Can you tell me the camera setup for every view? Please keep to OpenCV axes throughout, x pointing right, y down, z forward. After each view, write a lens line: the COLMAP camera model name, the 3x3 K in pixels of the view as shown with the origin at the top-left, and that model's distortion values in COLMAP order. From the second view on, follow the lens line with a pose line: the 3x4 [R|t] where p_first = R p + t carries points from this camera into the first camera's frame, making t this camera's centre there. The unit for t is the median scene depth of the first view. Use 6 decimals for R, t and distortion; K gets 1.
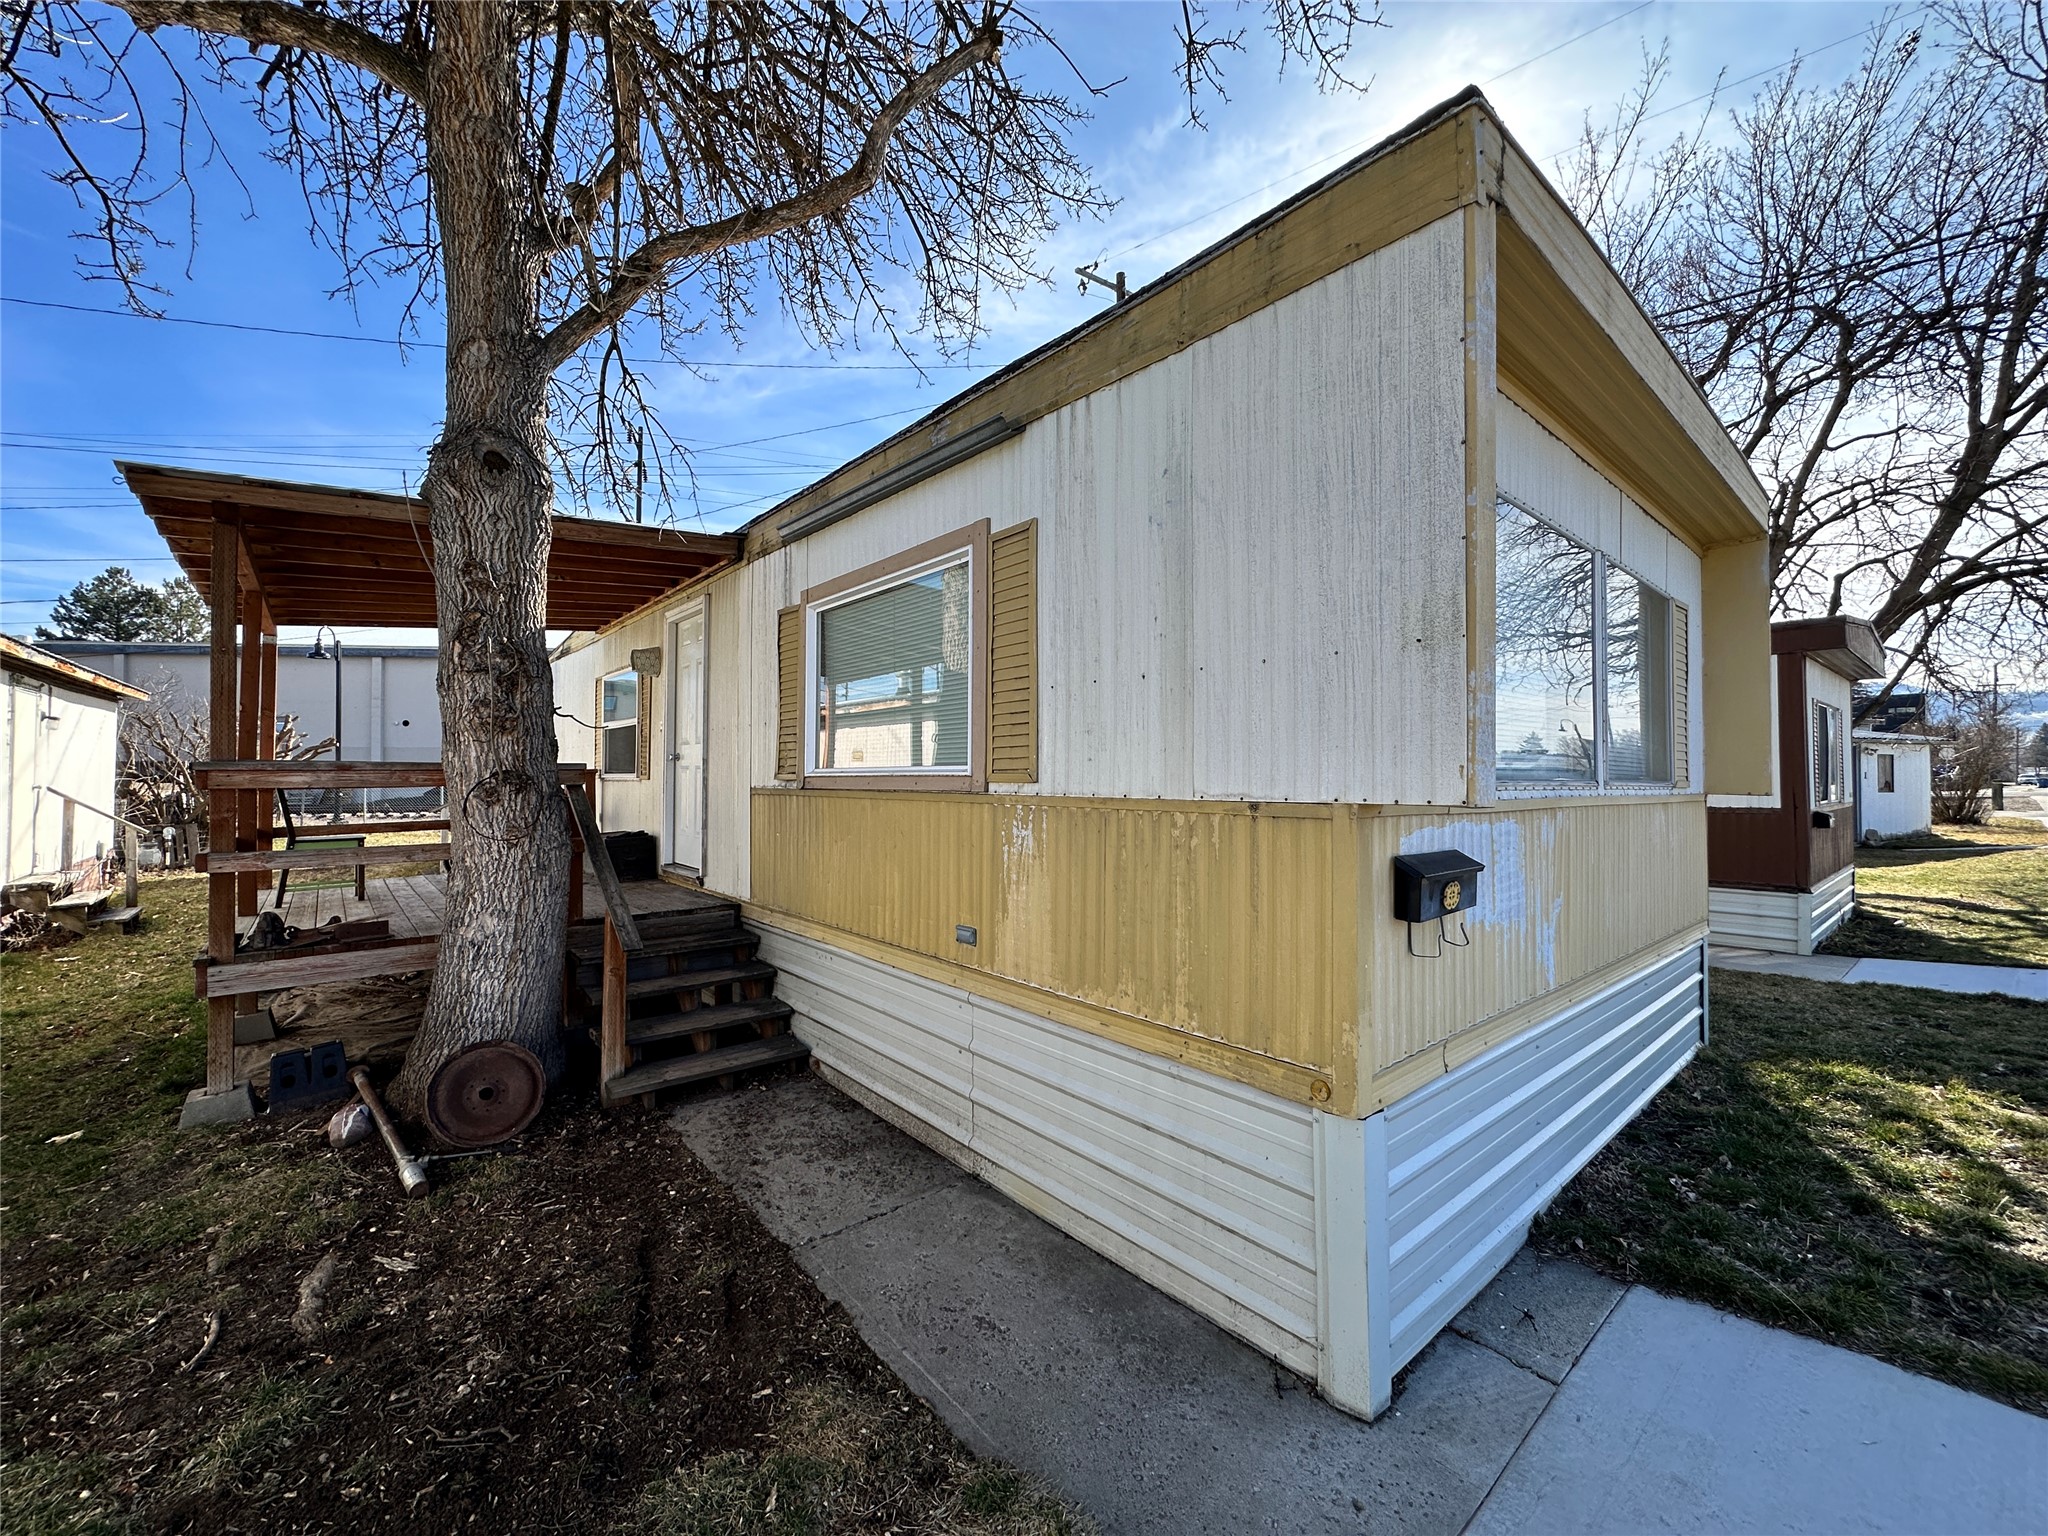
lens RADIAL K [[817.8, 0, 1024.6], [0, 817.8, 765.0], [0, 0, 1]] dist [-0.005420, 0.001283]
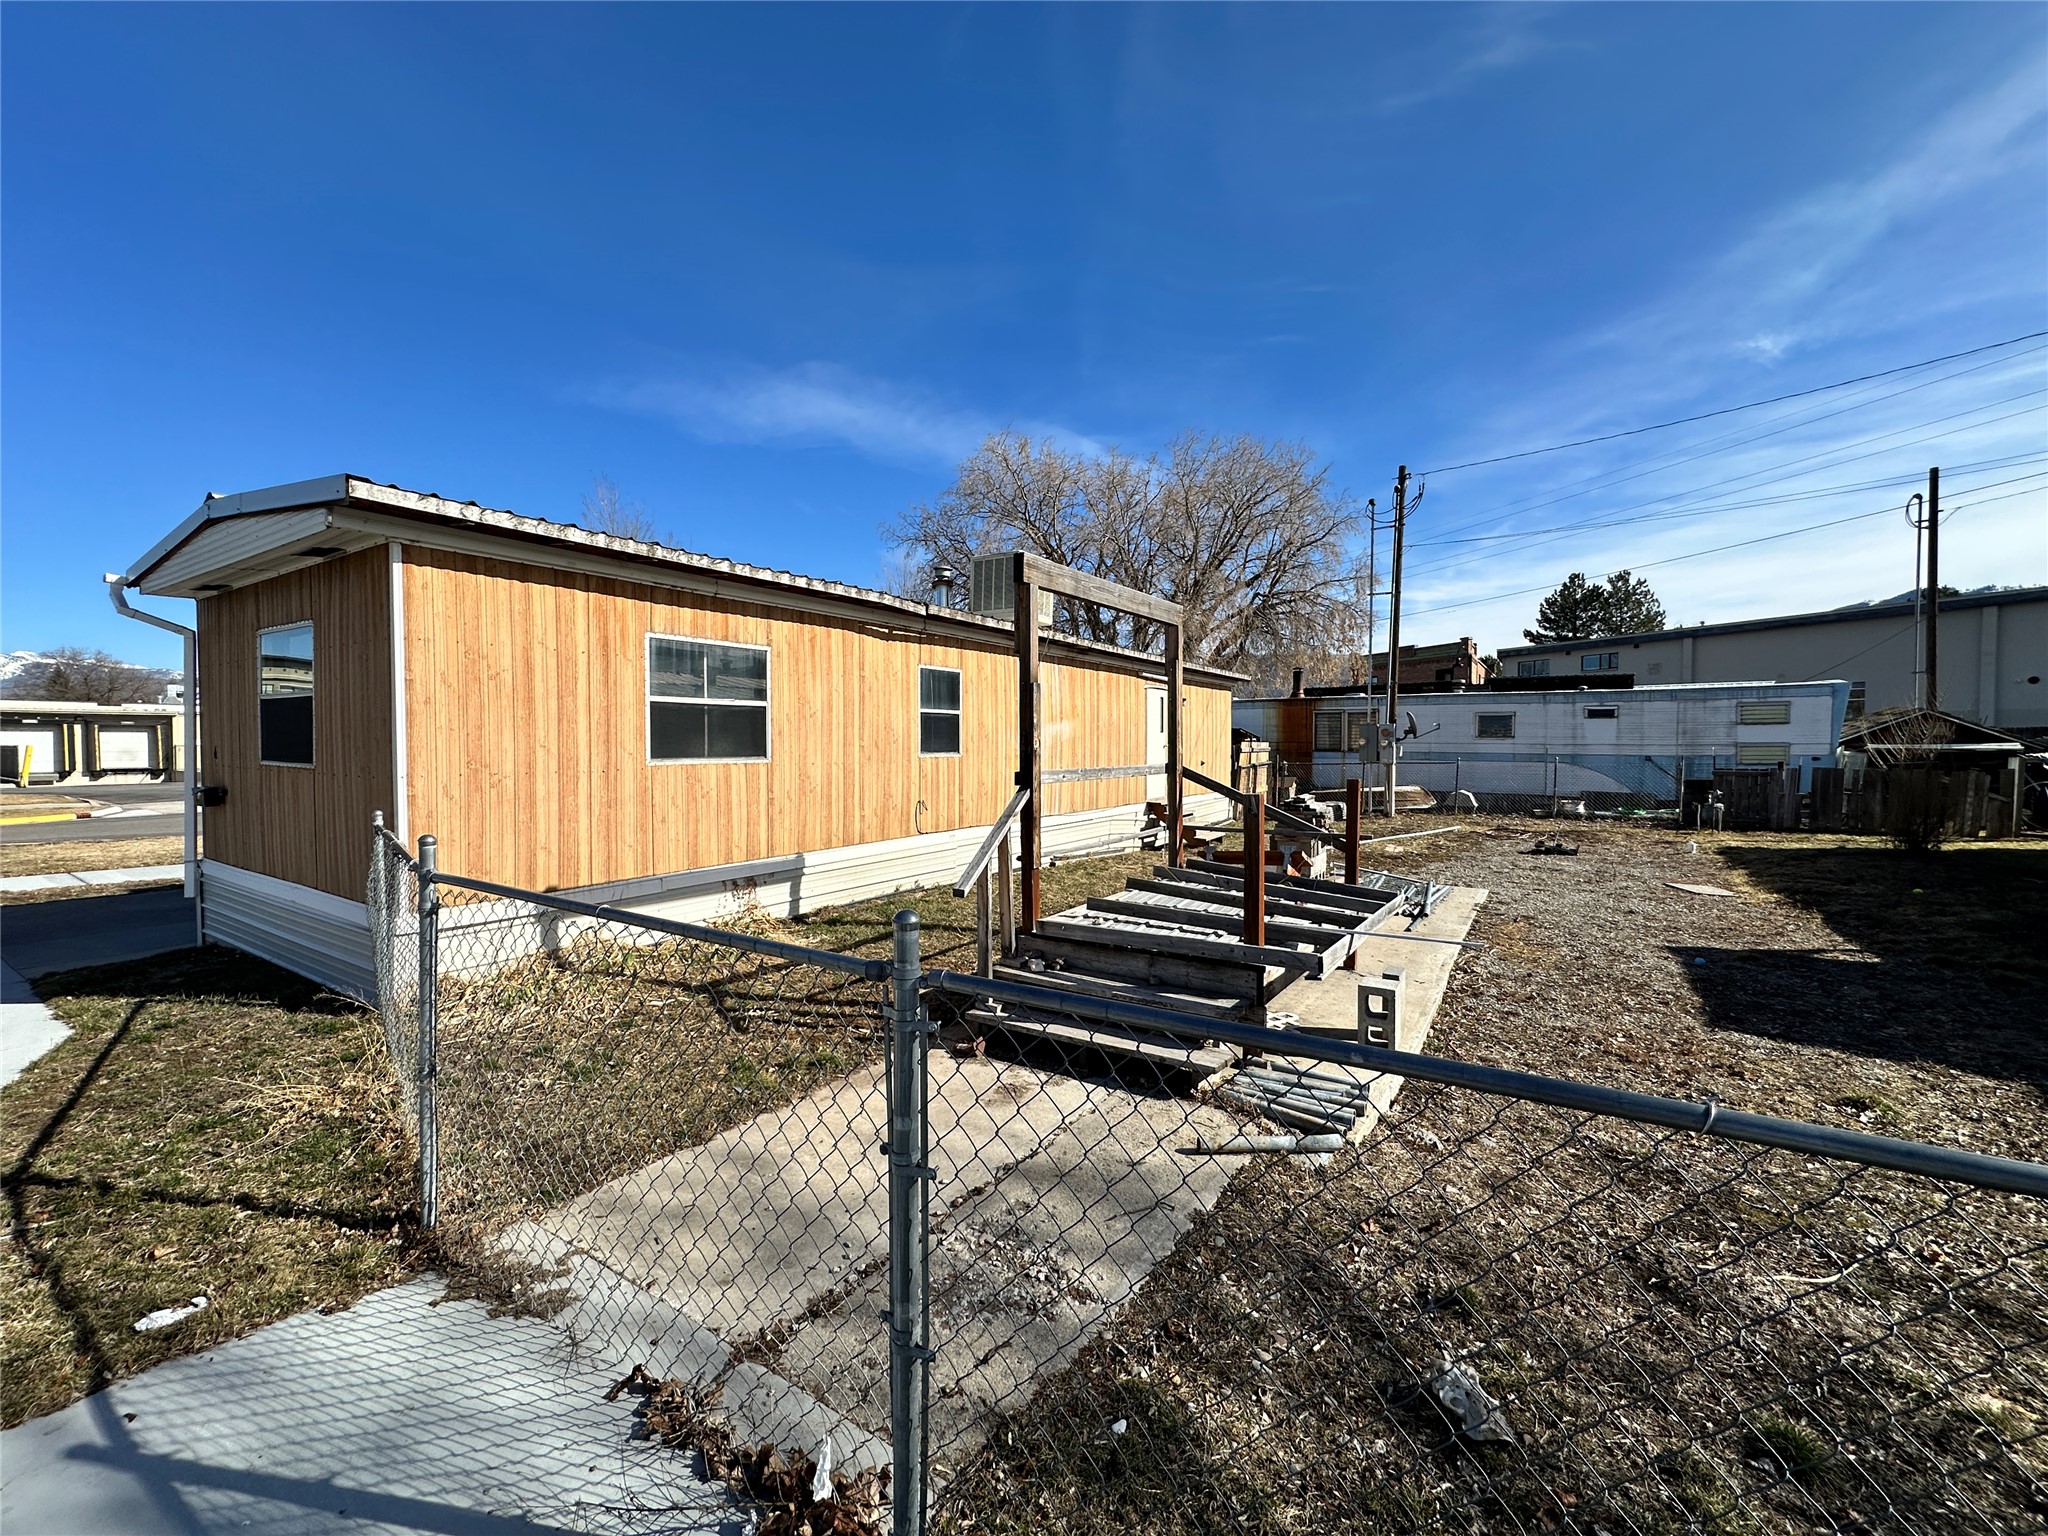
lens RADIAL K [[817.8, 0, 1026.8], [0, 817.8, 771.9], [0, 0, 1]] dist [-0.005420, 0.001283]
pose [[0.289812, 0.033025, -0.956514, -1.252017], [0.012469, 0.999189, 0.038276, -0.008787], [0.957002, -0.023019, 0.289165, -1.181130]]
